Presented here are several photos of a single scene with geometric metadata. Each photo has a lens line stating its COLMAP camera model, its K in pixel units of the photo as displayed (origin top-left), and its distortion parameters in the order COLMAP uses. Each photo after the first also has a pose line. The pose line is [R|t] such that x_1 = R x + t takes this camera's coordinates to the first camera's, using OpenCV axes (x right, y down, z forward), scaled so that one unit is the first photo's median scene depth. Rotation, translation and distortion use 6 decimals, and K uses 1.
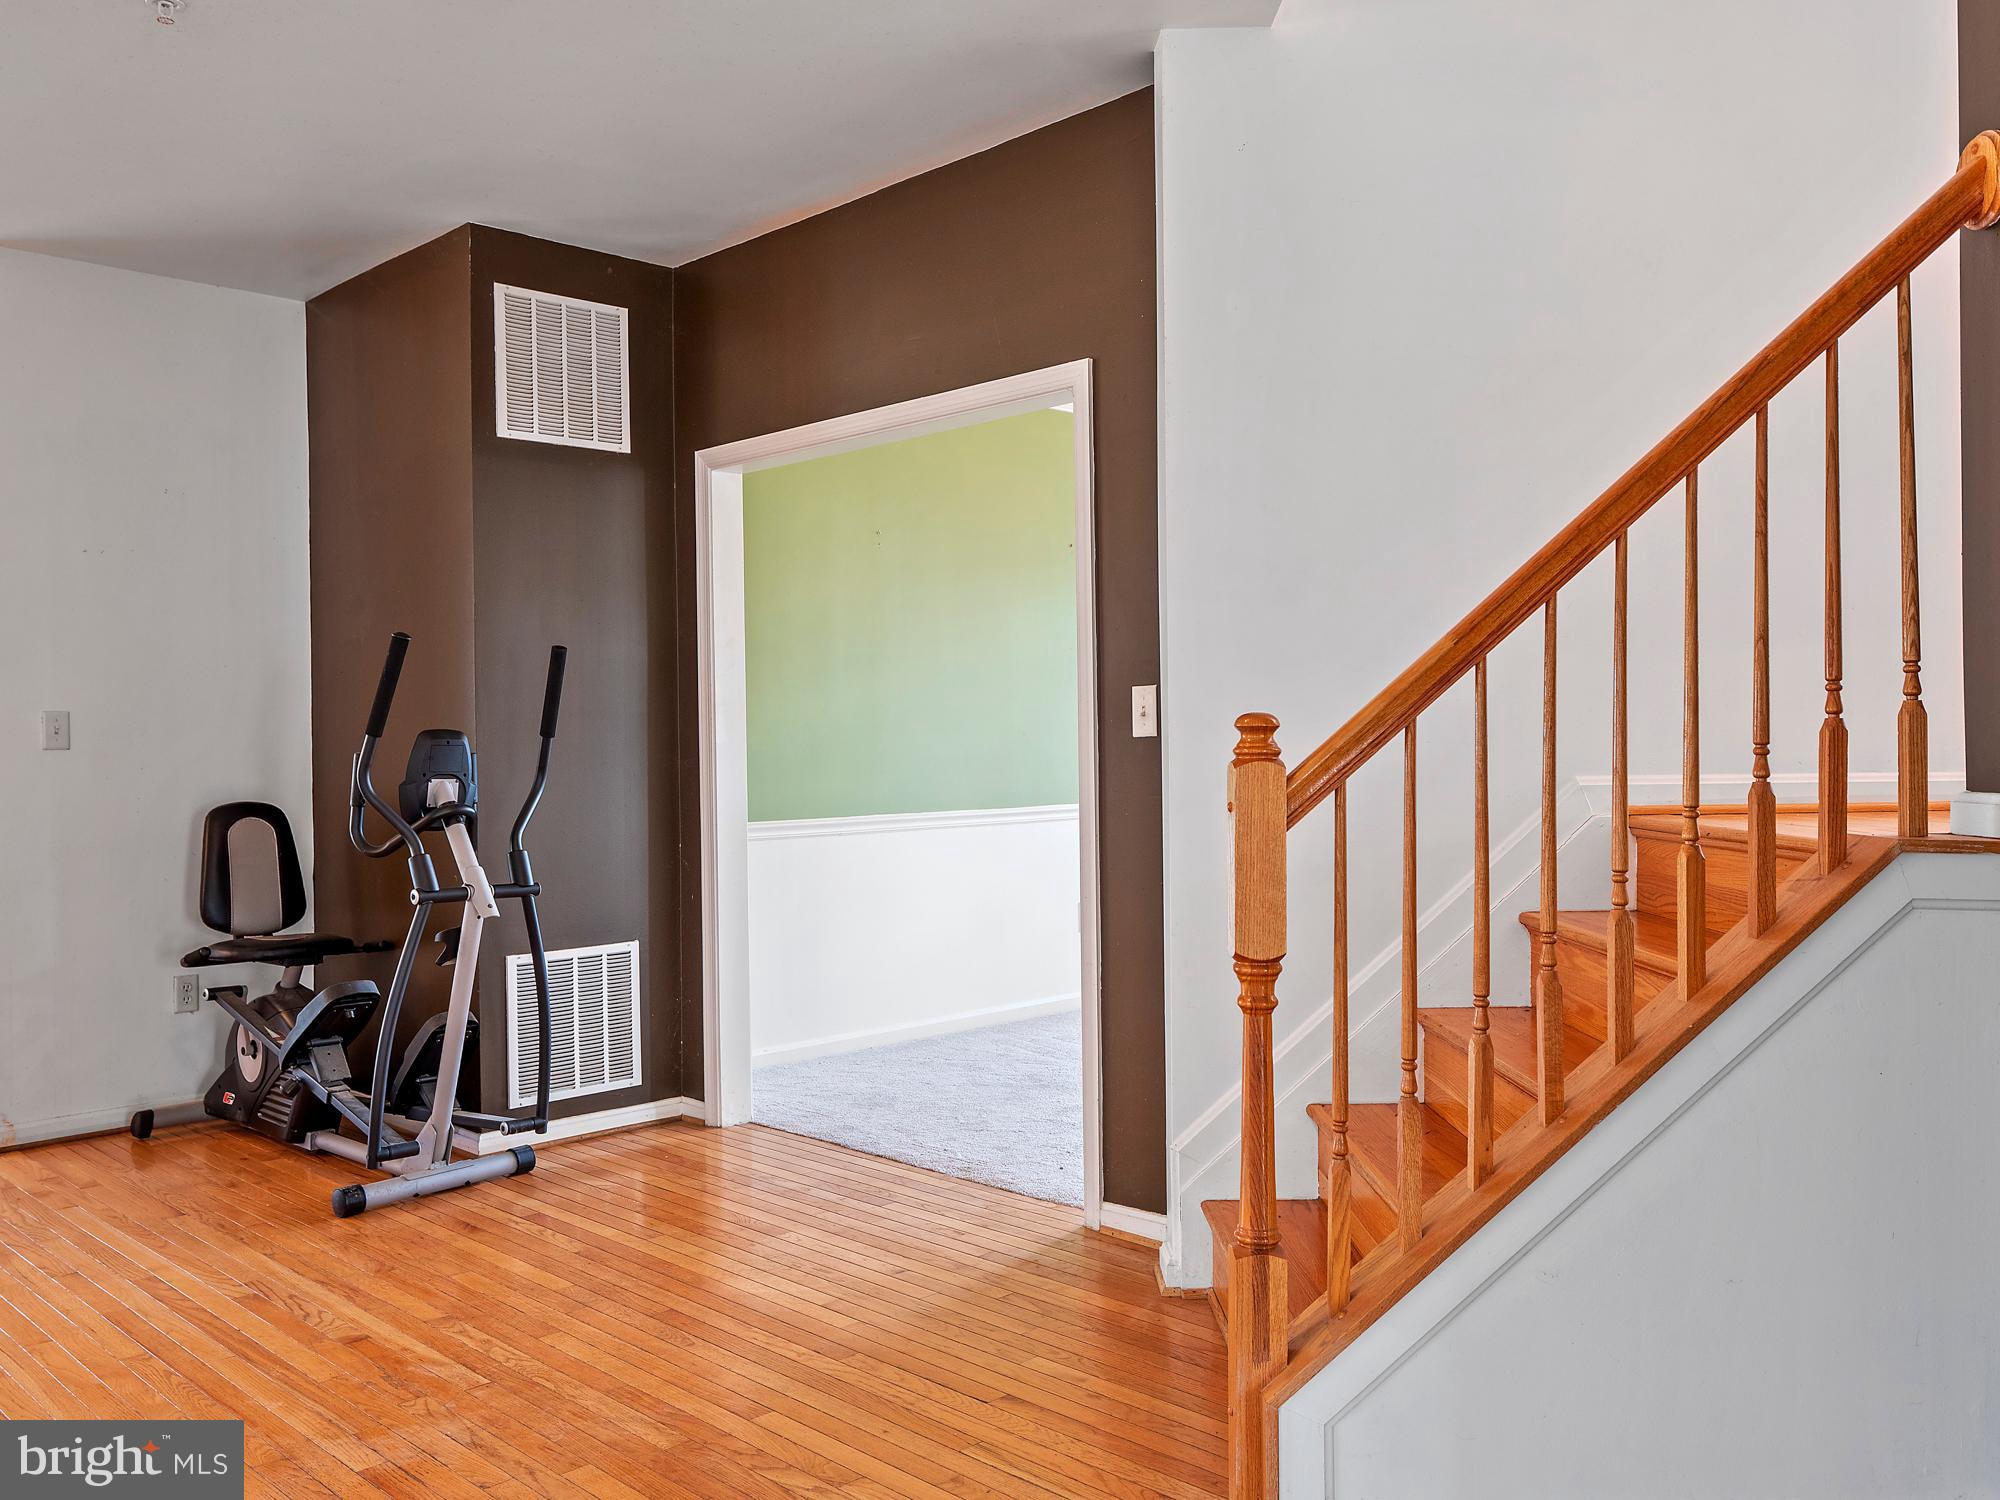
lens RADIAL K [[1578.6, 0, 1000.0], [0, 1578.6, 750.0], [0, 0, 1]] dist [0.000119, 0.005493]
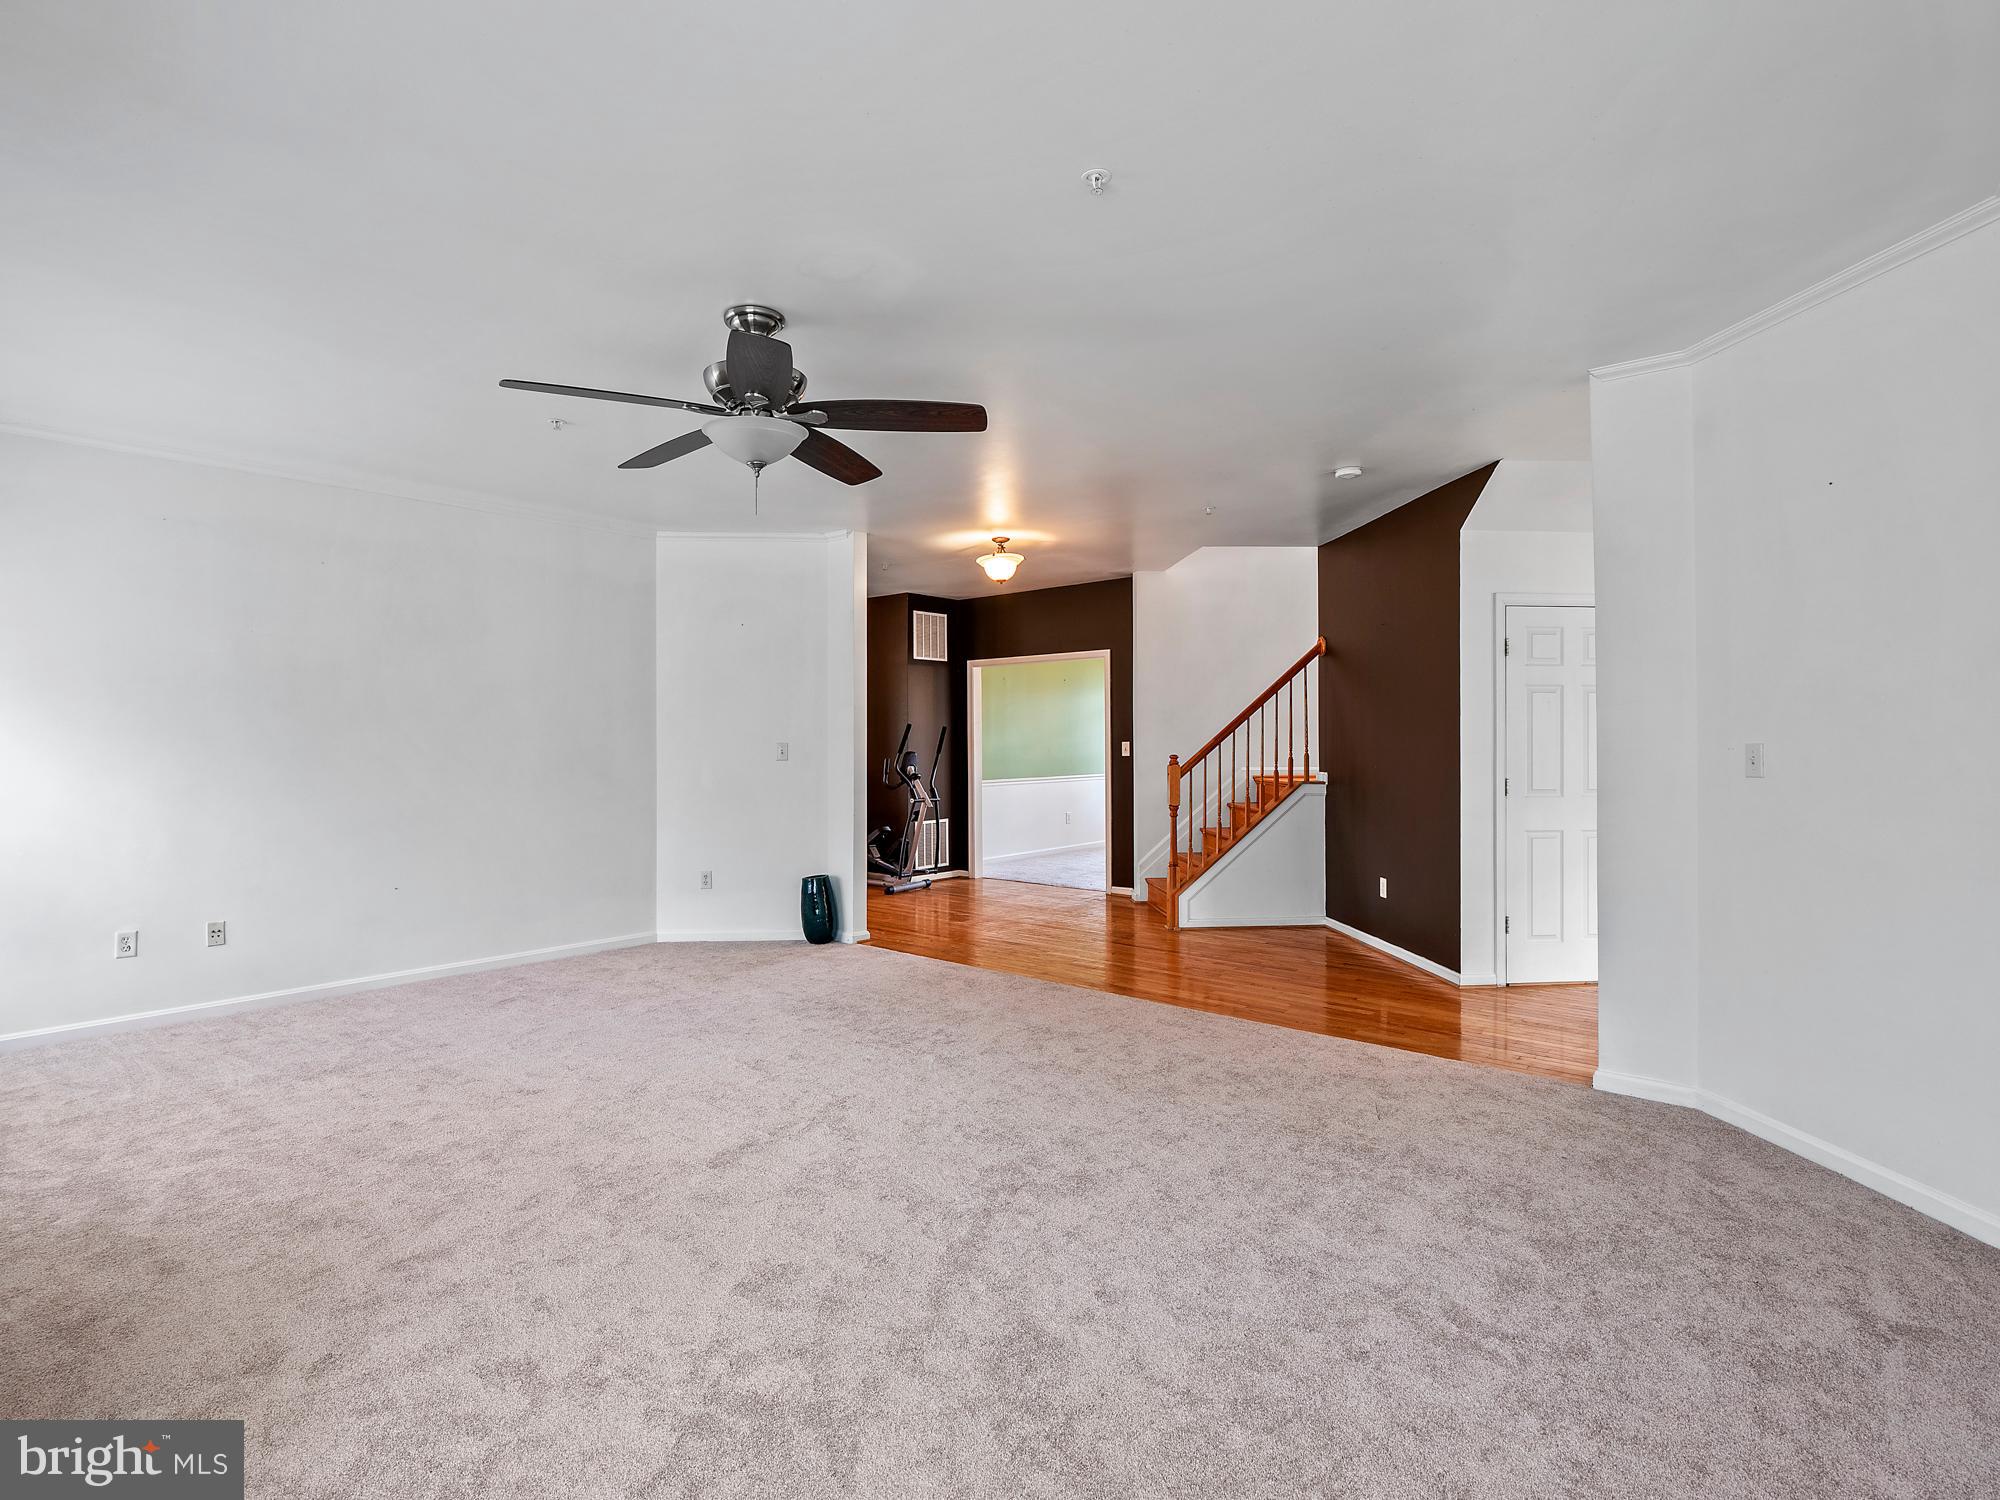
lens RADIAL K [[983.3, 0, 991.3], [0, 983.3, 752.1], [0, 0, 1]] dist [-0.004796, -0.008245]
pose [[0.996590, 0.007699, 0.082149, -0.457651], [-0.008136, 0.999954, 0.004985, -0.029758], [-0.082107, -0.005637, 0.996608, -1.389299]]
